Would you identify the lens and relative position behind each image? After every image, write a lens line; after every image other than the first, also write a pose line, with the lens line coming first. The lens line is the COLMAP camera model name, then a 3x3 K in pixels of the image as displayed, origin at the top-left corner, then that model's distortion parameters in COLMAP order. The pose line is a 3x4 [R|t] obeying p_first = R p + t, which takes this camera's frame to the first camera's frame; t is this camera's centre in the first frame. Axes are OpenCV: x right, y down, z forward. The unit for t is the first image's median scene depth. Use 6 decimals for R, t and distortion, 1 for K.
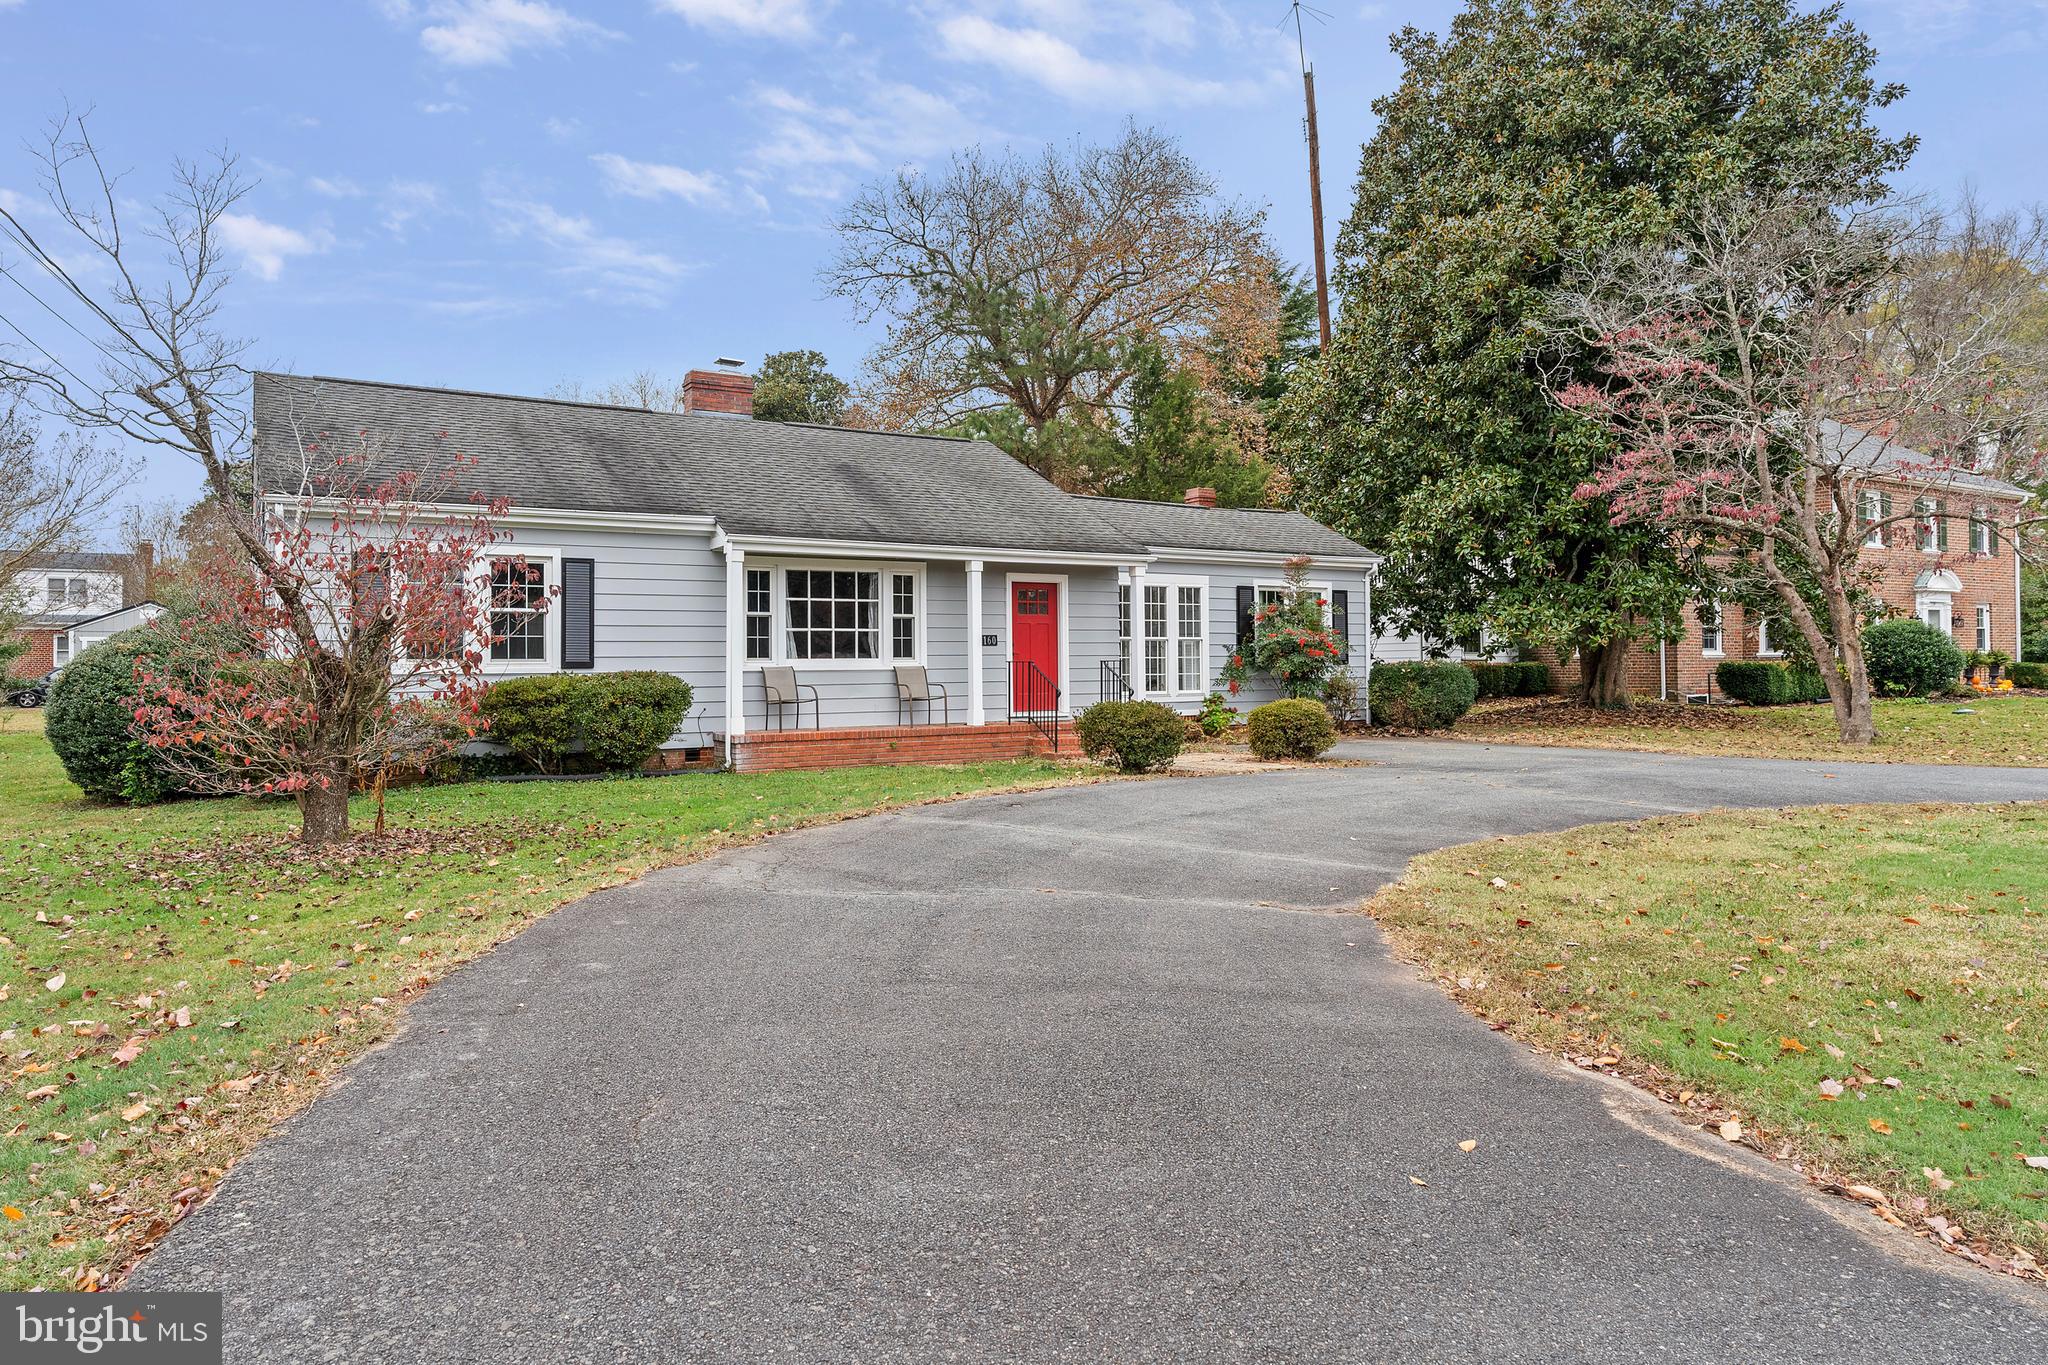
lens RADIAL K [[1265.5, 0, 1031.0], [0, 1265.5, 671.9], [0, 0, 1]] dist [0.003230, 0.000378]
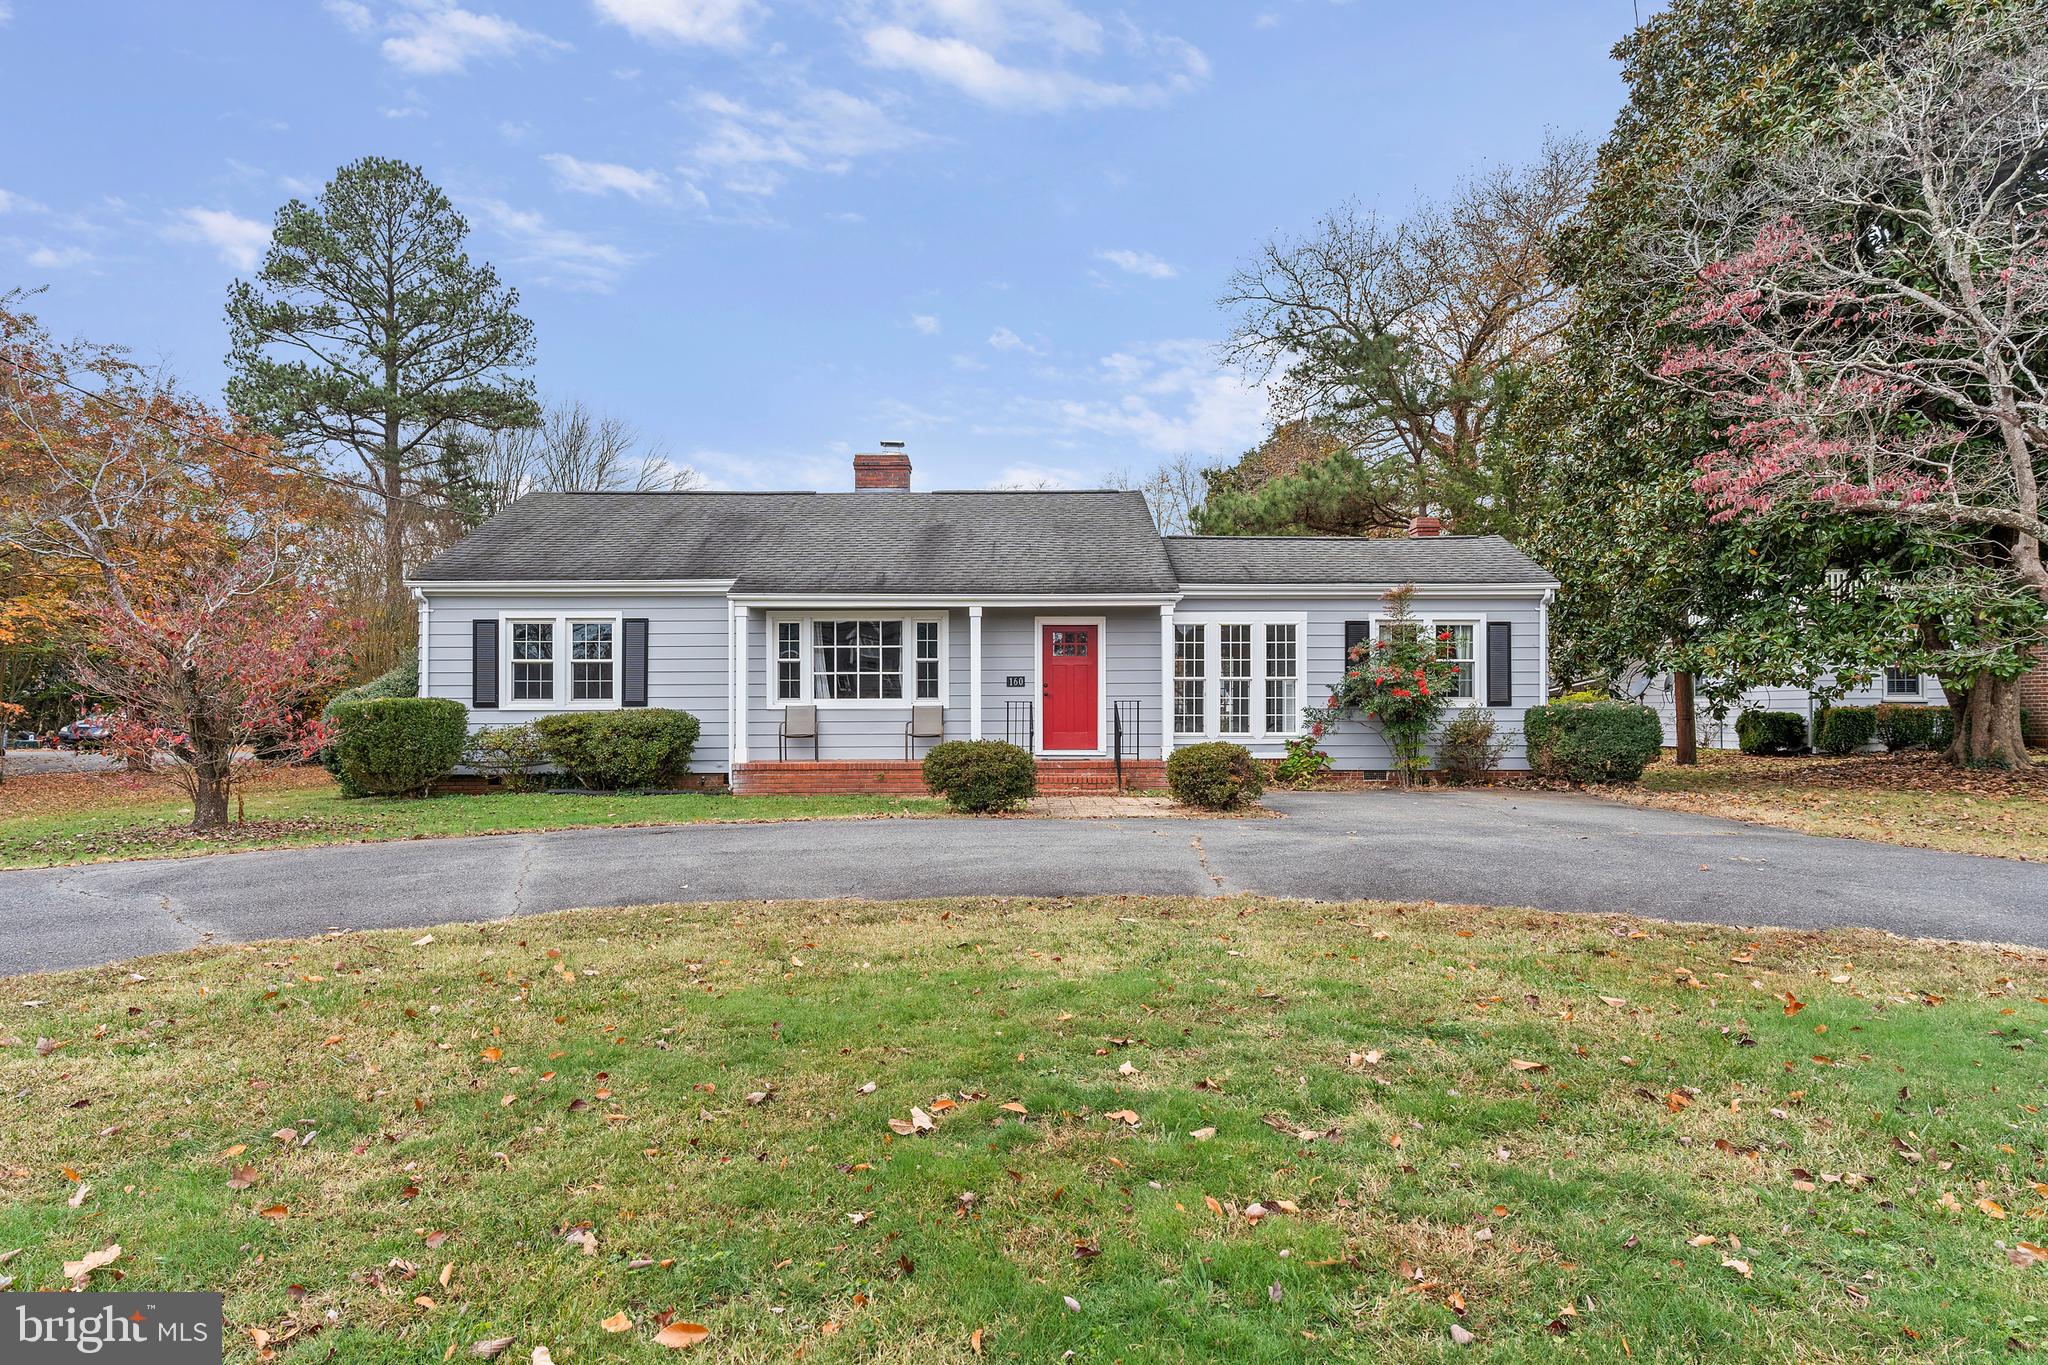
lens RADIAL K [[1118.6, 0, 1033.8], [0, 1118.6, 694.4], [0, 0, 1]] dist [0.010338, -0.003162]
pose [[0.858013, 0.000619, -0.513628, 0.474551], [-0.006730, 0.999927, -0.010038, -0.005068], [0.513584, 0.012069, 0.857954, 0.214488]]
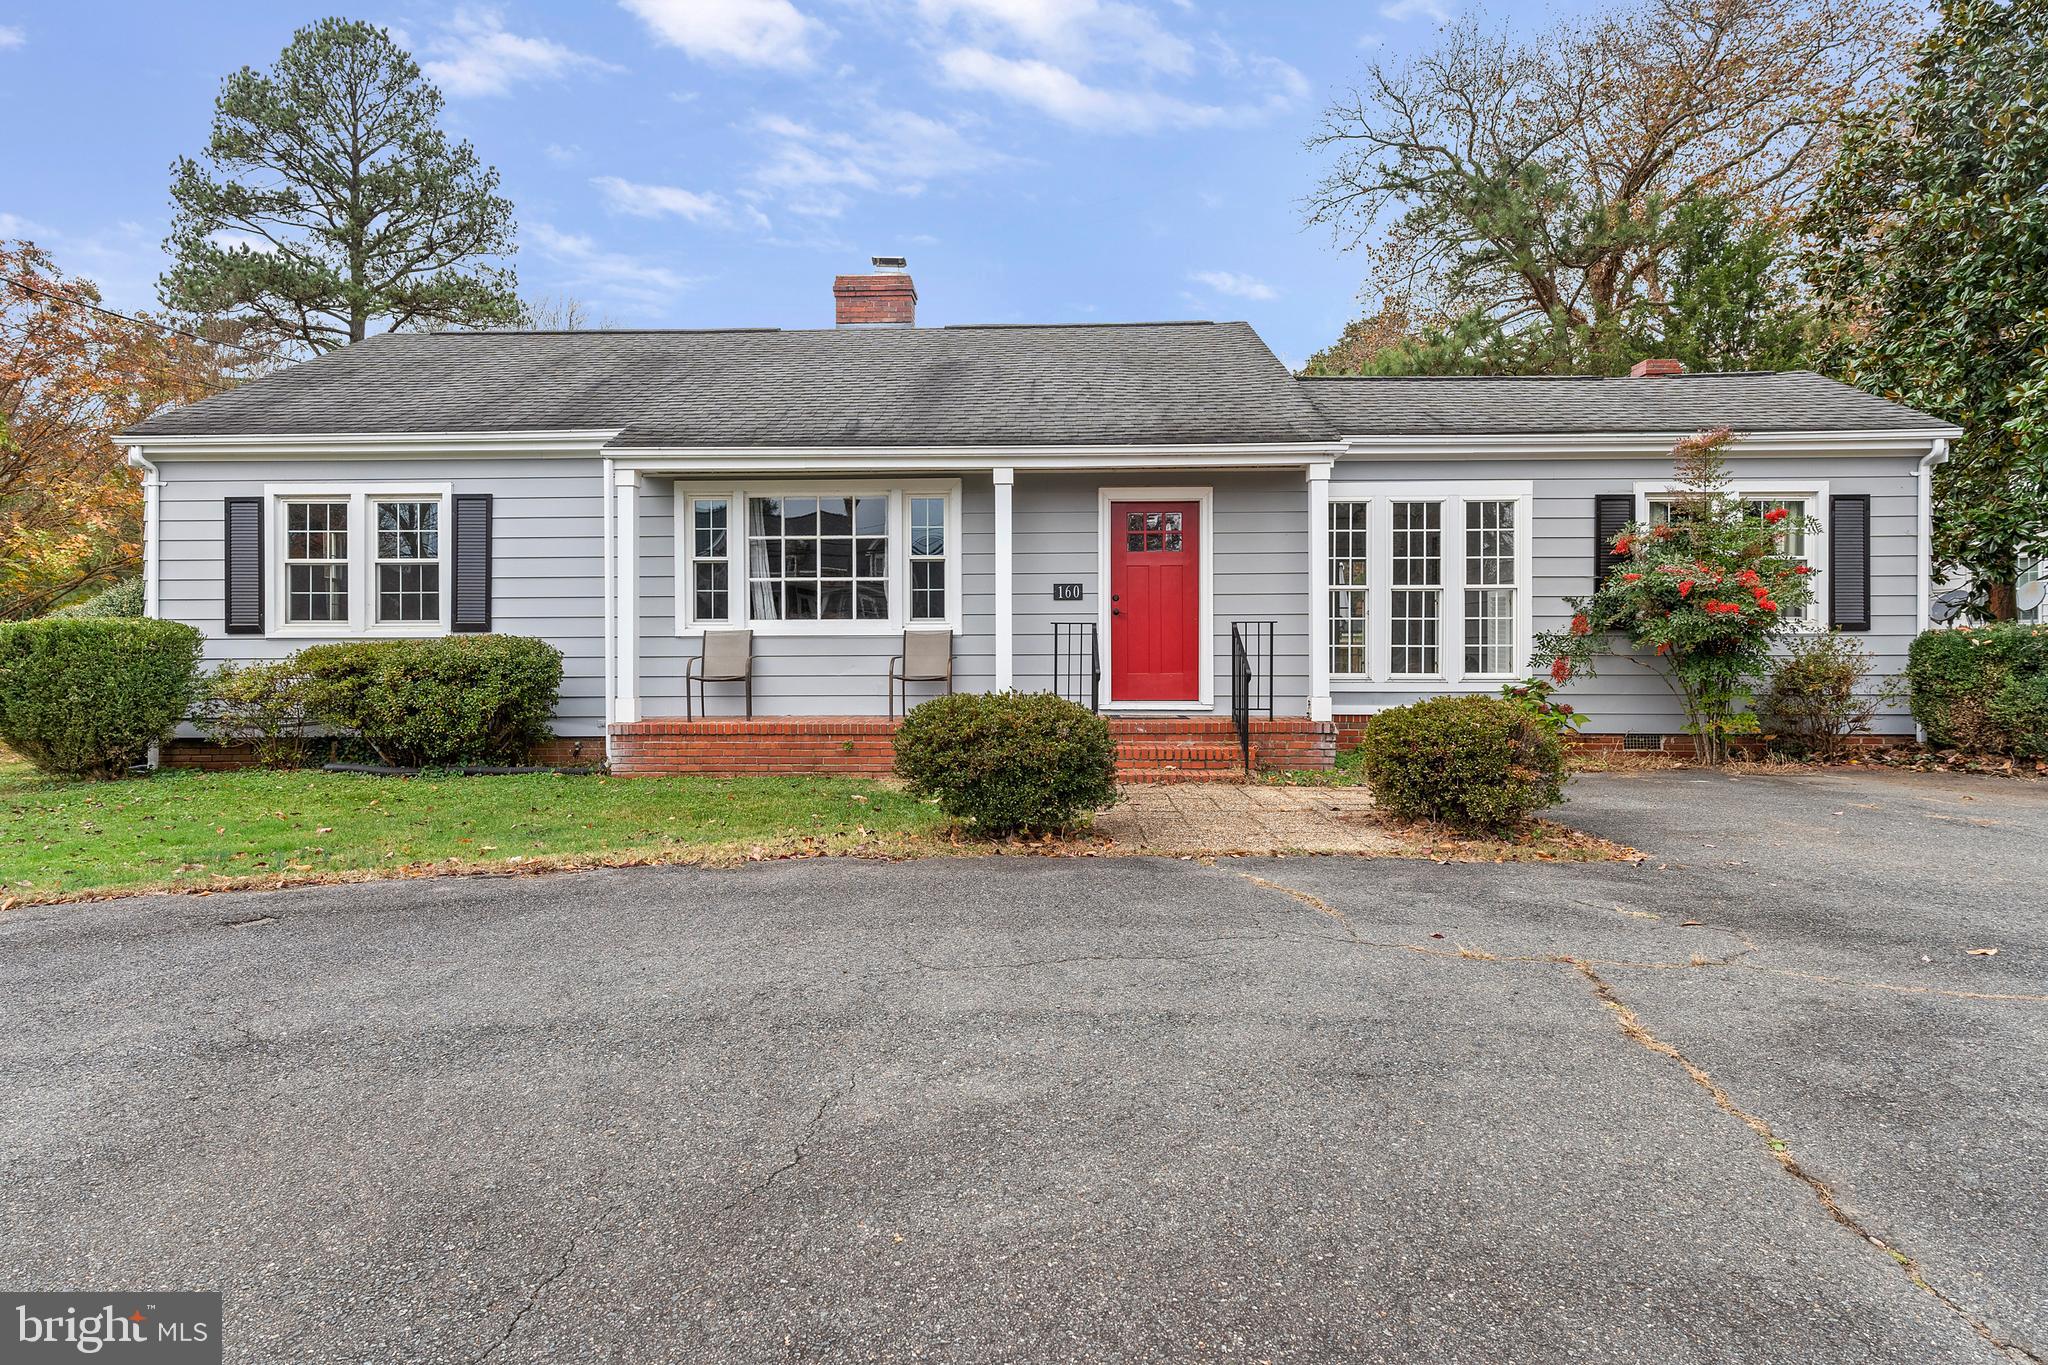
lens RADIAL K [[1118.6, 0, 1017.3], [0, 1118.6, 644.8], [0, 0, 1]] dist [0.010338, -0.003162]
pose [[0.831362, 0.008451, -0.555668, 0.278879], [-0.006173, 0.999963, 0.005973, -0.000621], [0.555698, -0.001535, 0.831383, 0.516501]]
